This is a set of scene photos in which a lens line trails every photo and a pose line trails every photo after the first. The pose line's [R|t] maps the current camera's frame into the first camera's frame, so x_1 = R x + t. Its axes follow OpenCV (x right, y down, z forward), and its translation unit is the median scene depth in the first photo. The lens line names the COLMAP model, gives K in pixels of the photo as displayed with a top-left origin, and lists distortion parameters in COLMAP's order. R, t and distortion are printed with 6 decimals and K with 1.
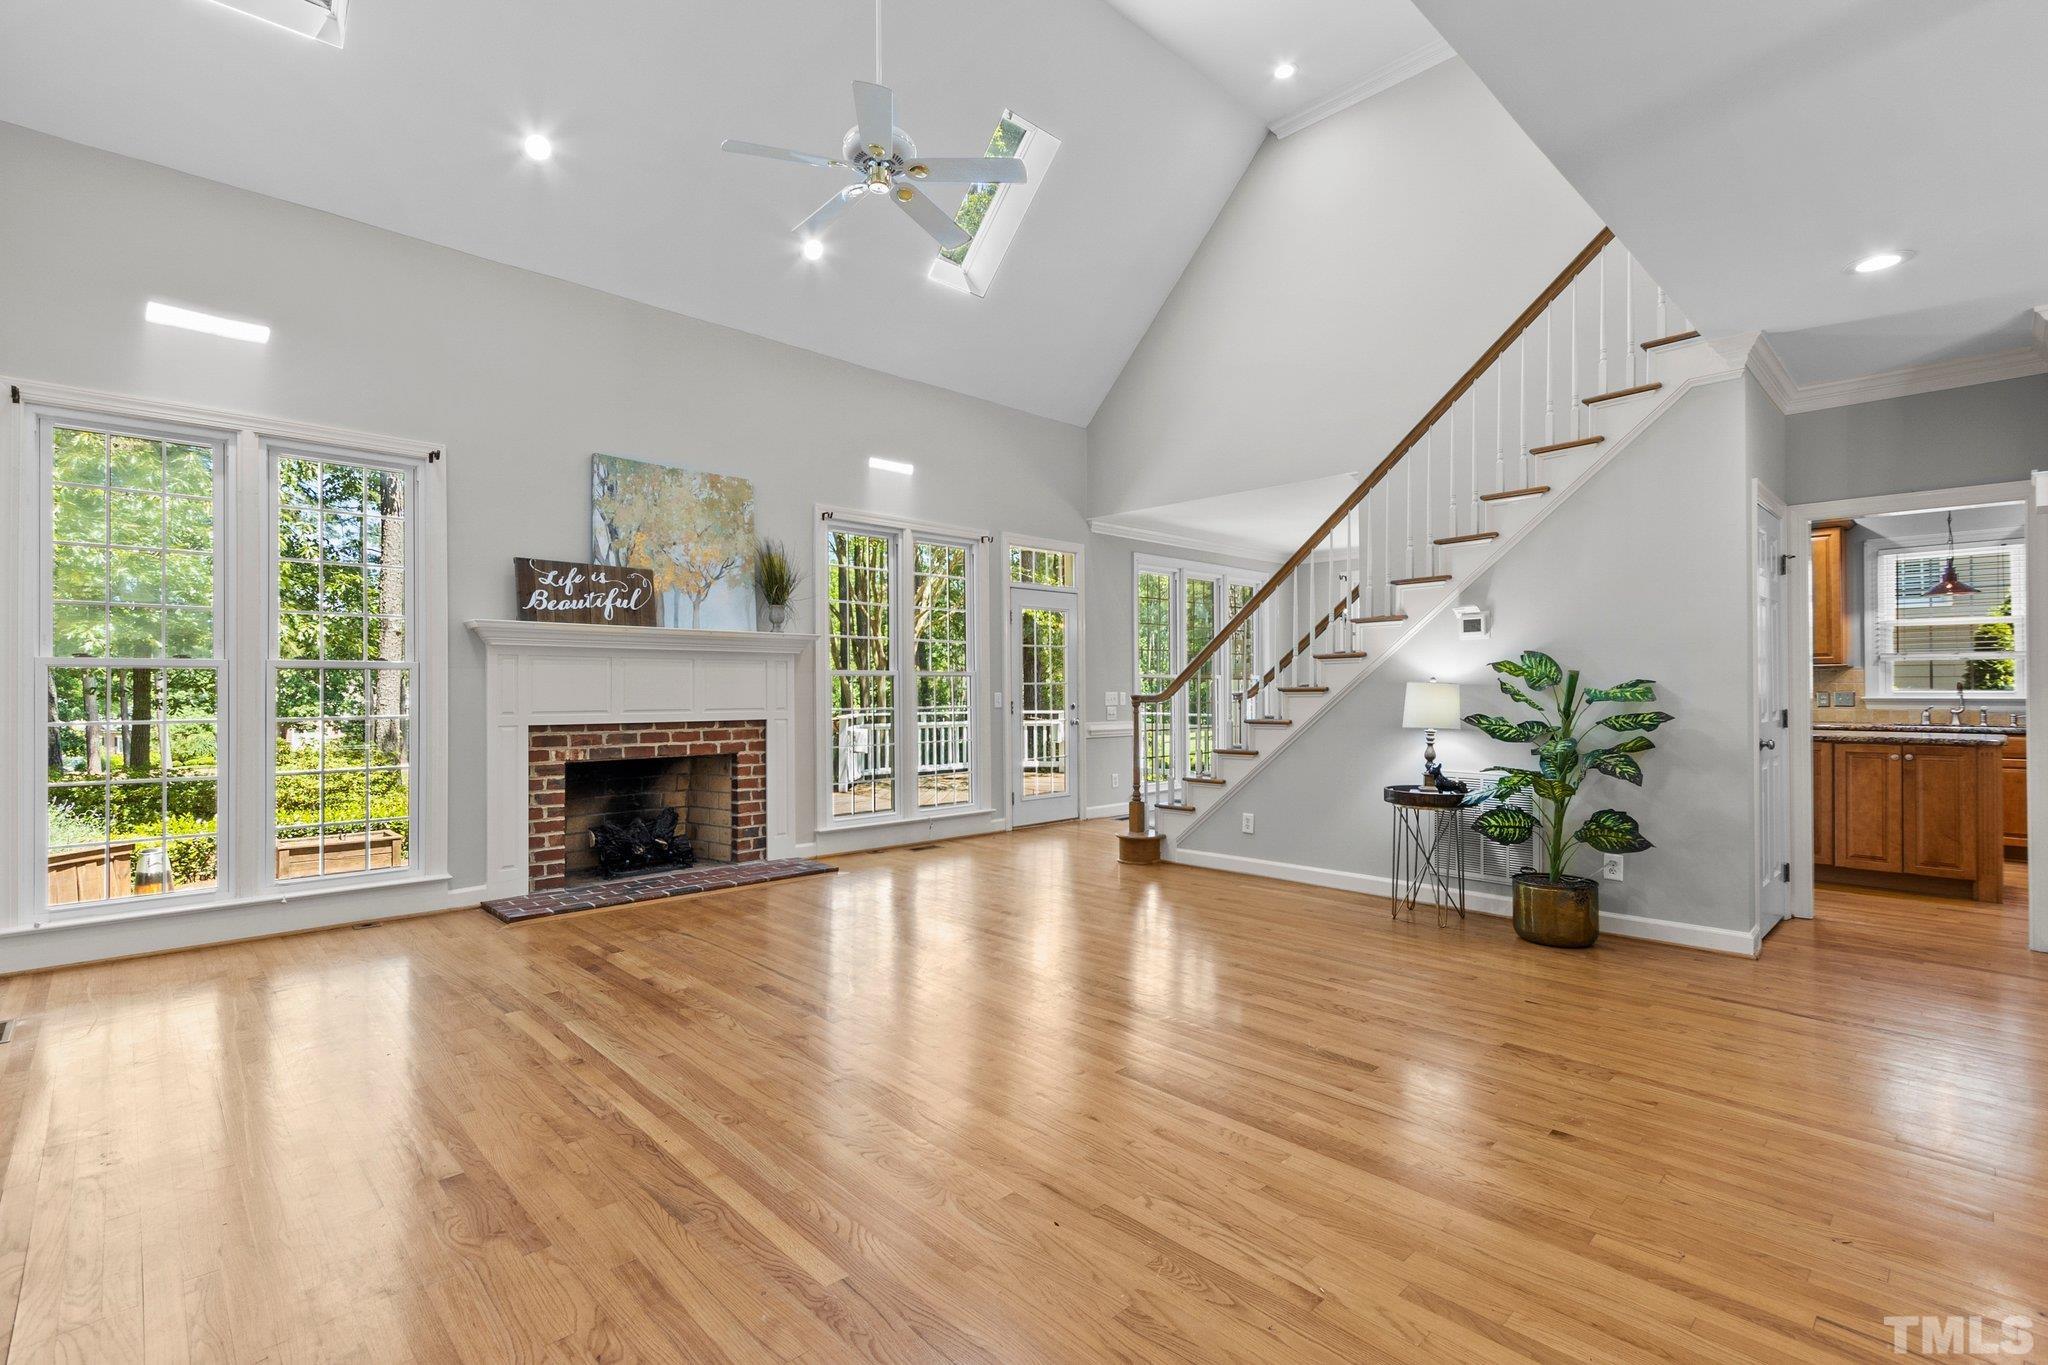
lens RADIAL K [[936.8, 0, 1016.9], [0, 936.8, 685.2], [0, 0, 1]] dist [0.004168, 0.000680]
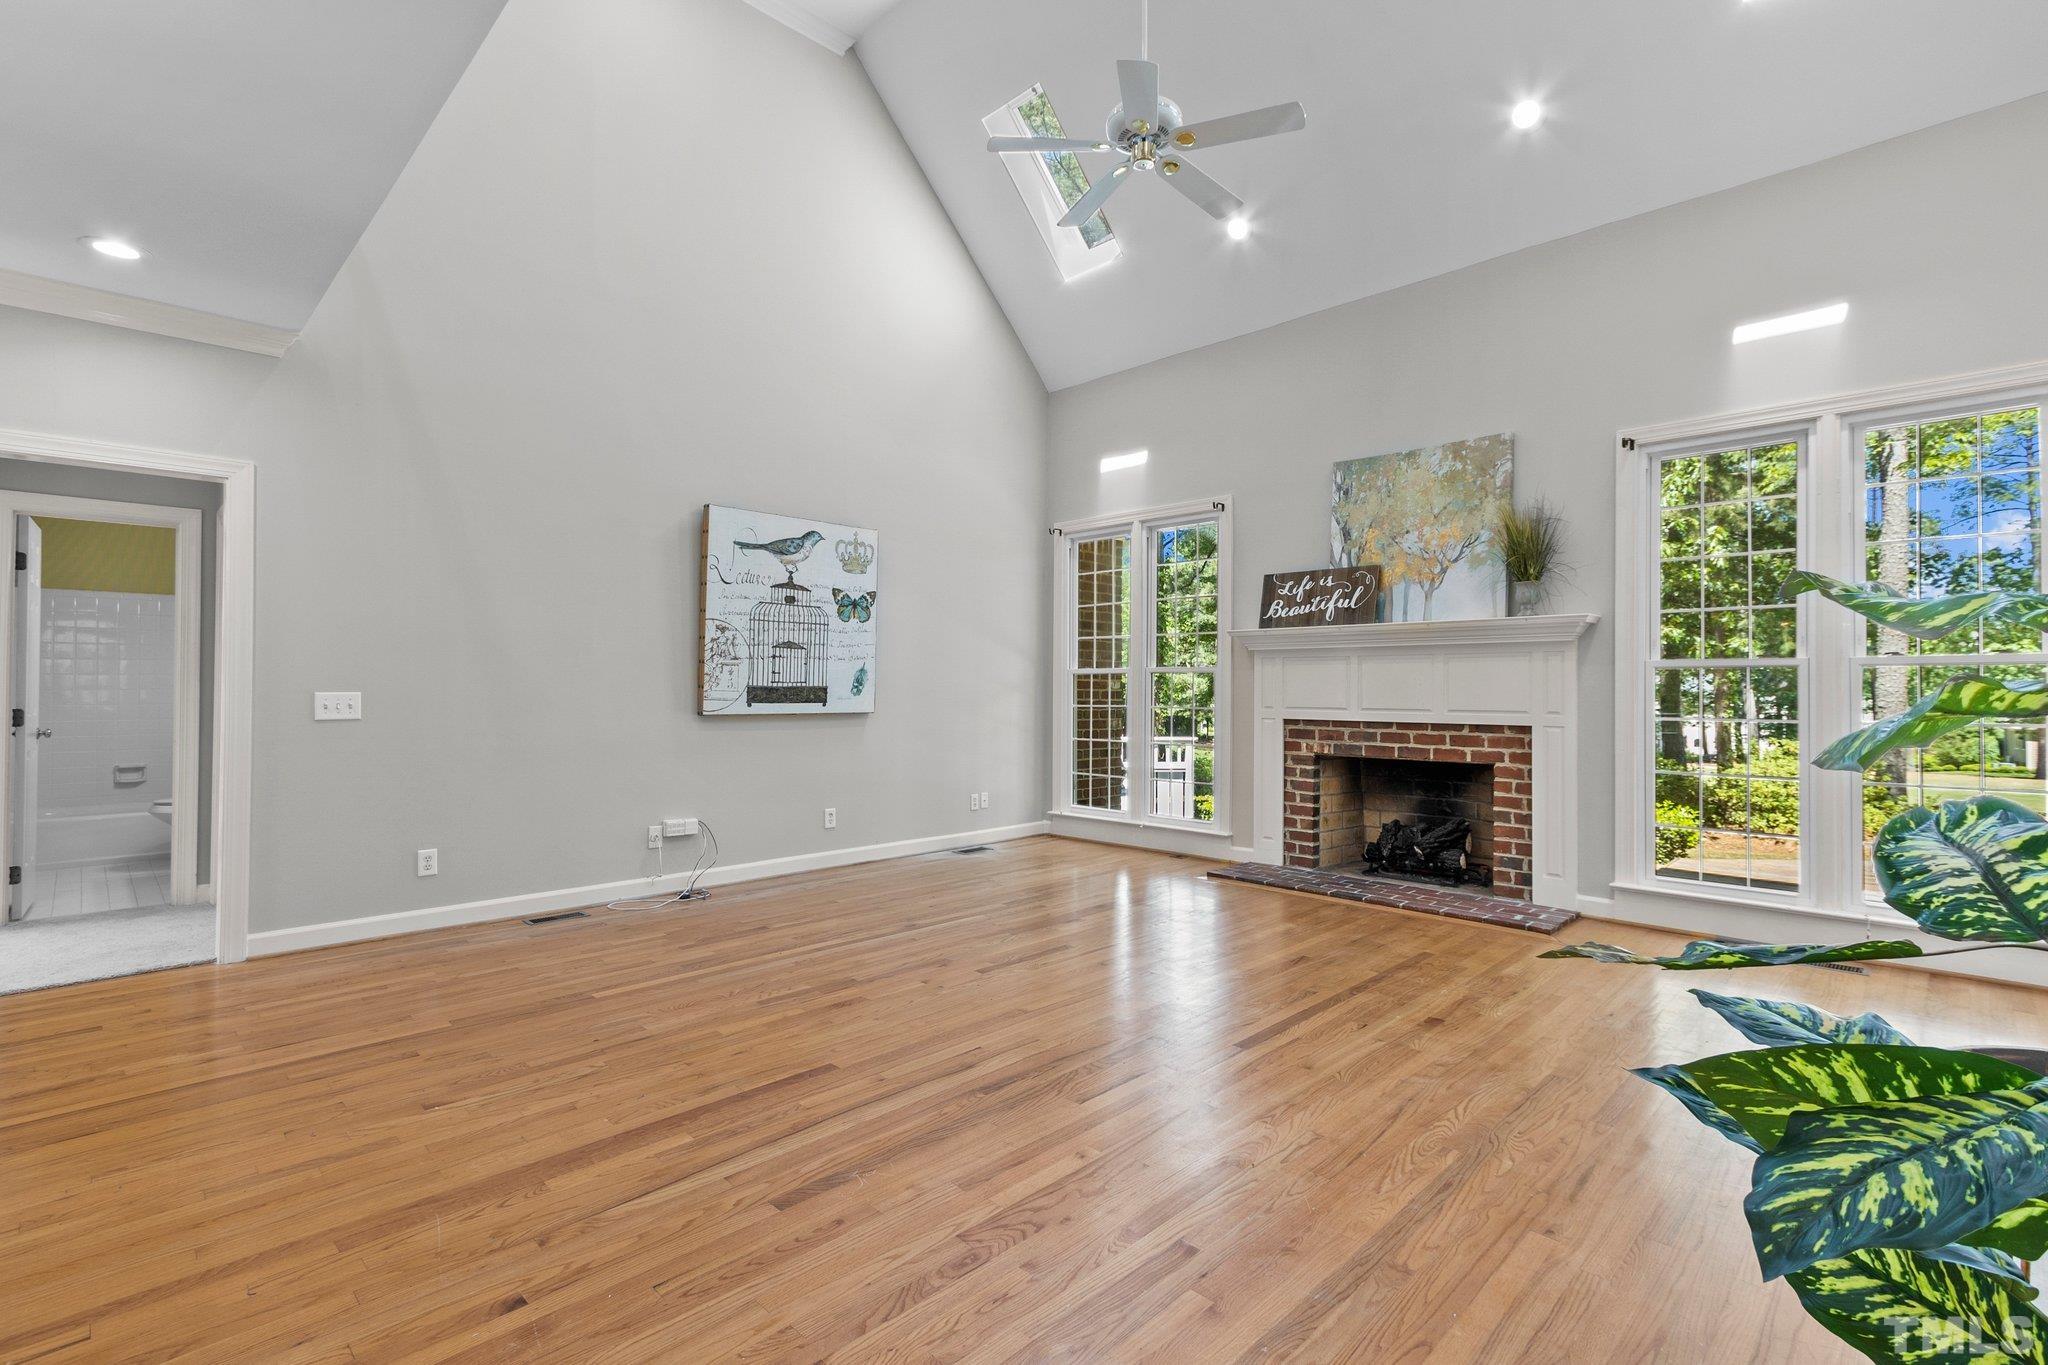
lens RADIAL K [[936.8, 0, 1017.8], [0, 936.8, 687.2], [0, 0, 1]] dist [0.004168, 0.000680]
pose [[0.024332, 0.000998, -0.999703, 0.579972], [0.001642, 0.999998, 0.001039, 0.002443], [0.999703, -0.001667, 0.024331, 0.608084]]
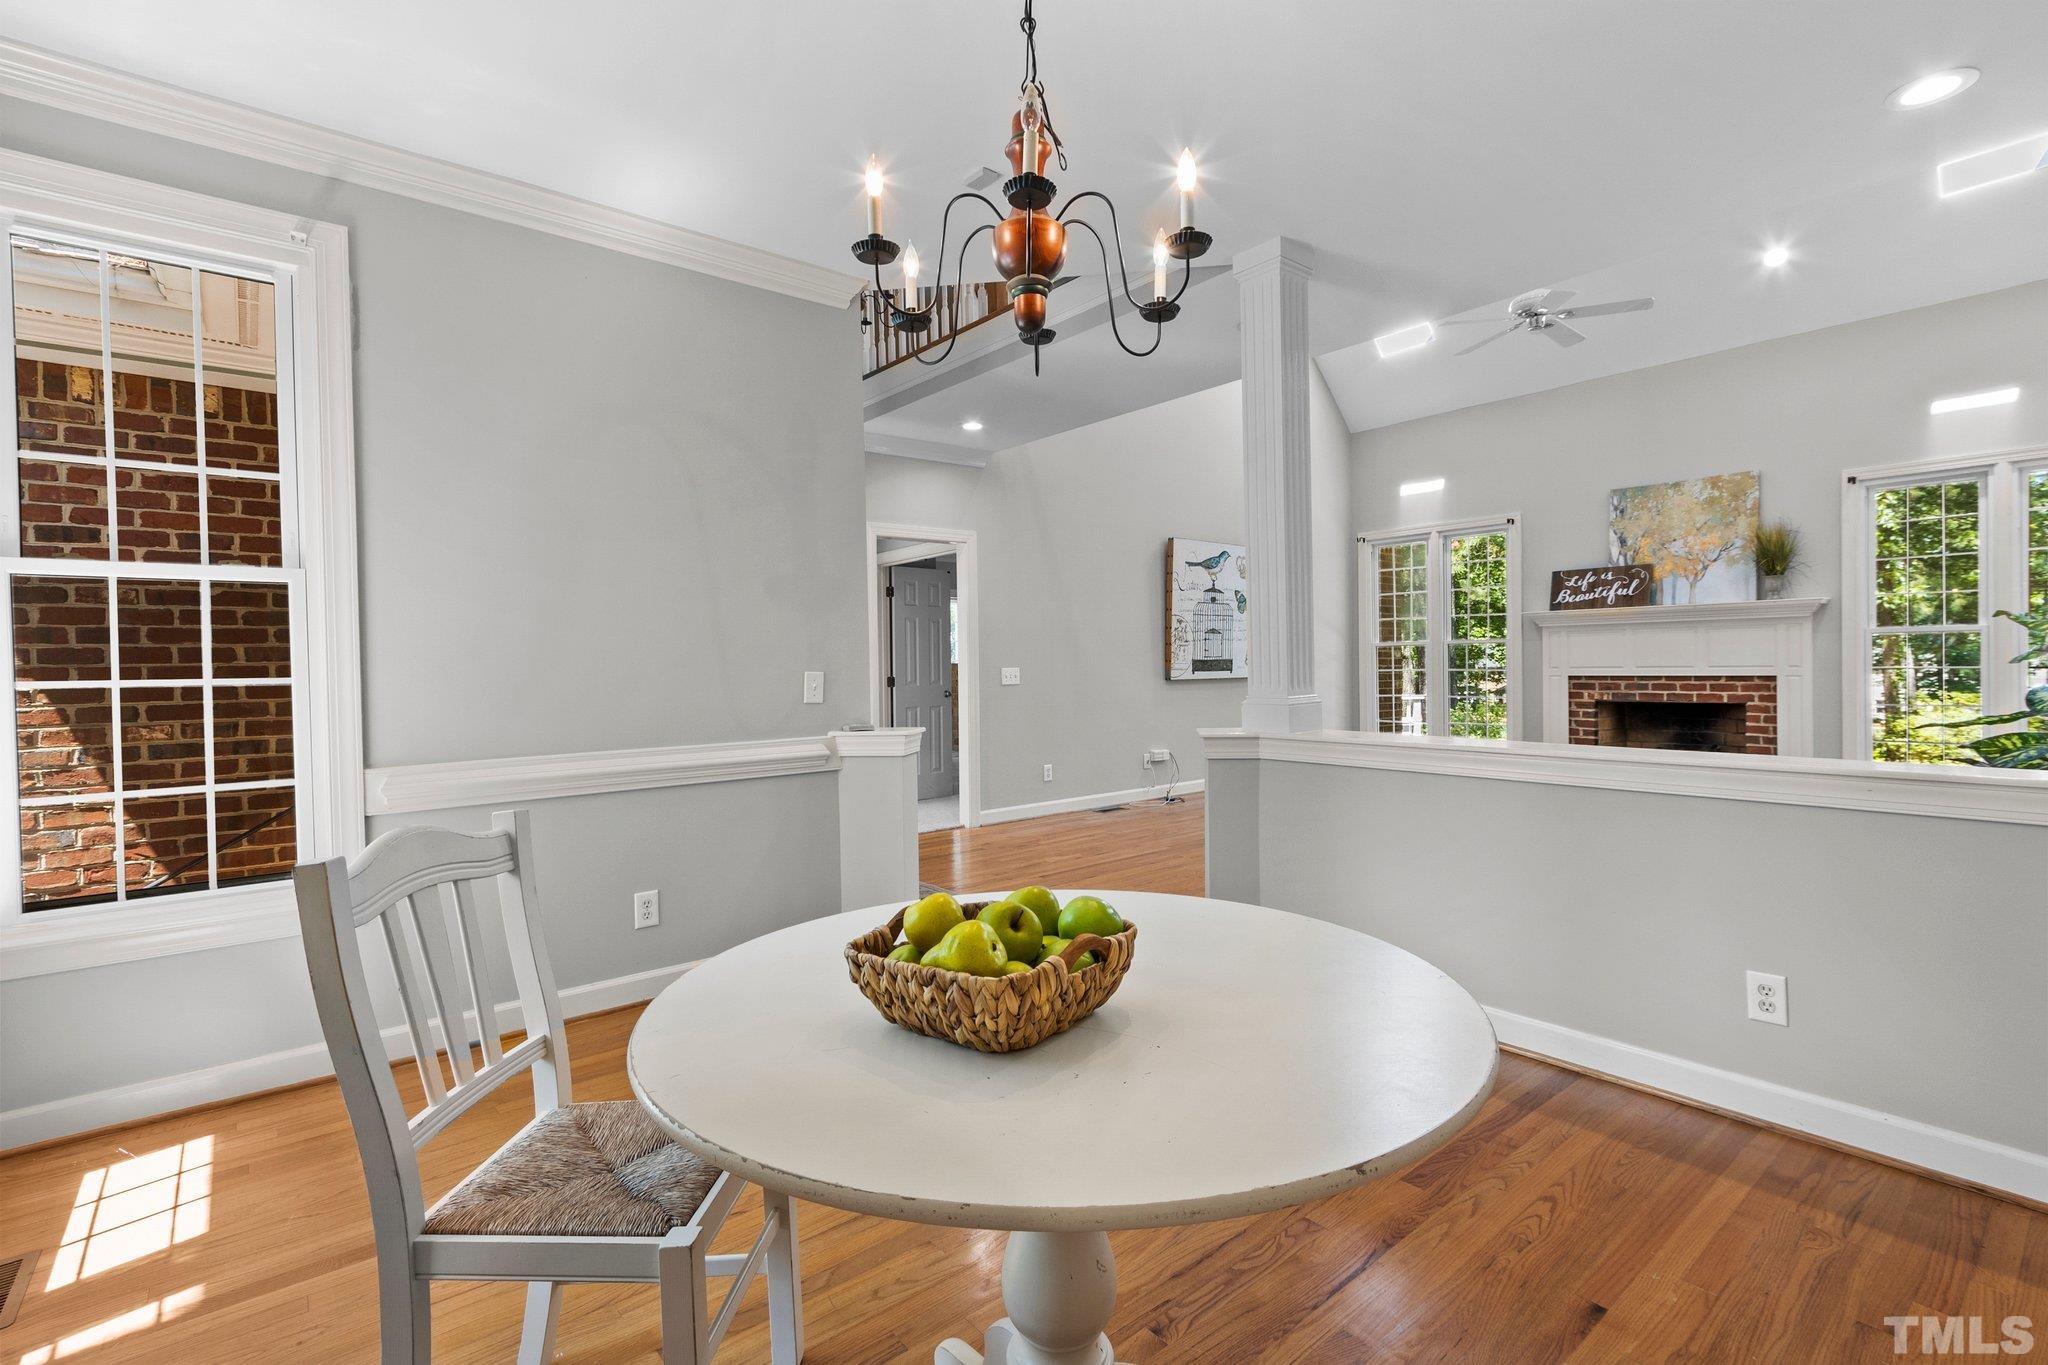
lens RADIAL K [[936.8, 0, 1018.9], [0, 936.8, 679.6], [0, 0, 1]] dist [0.004168, 0.000680]
pose [[-0.067731, 0.020325, -0.997497, 1.052051], [0.022928, 0.999560, 0.018810, -0.001337], [0.997440, -0.021597, -0.068167, 0.172532]]
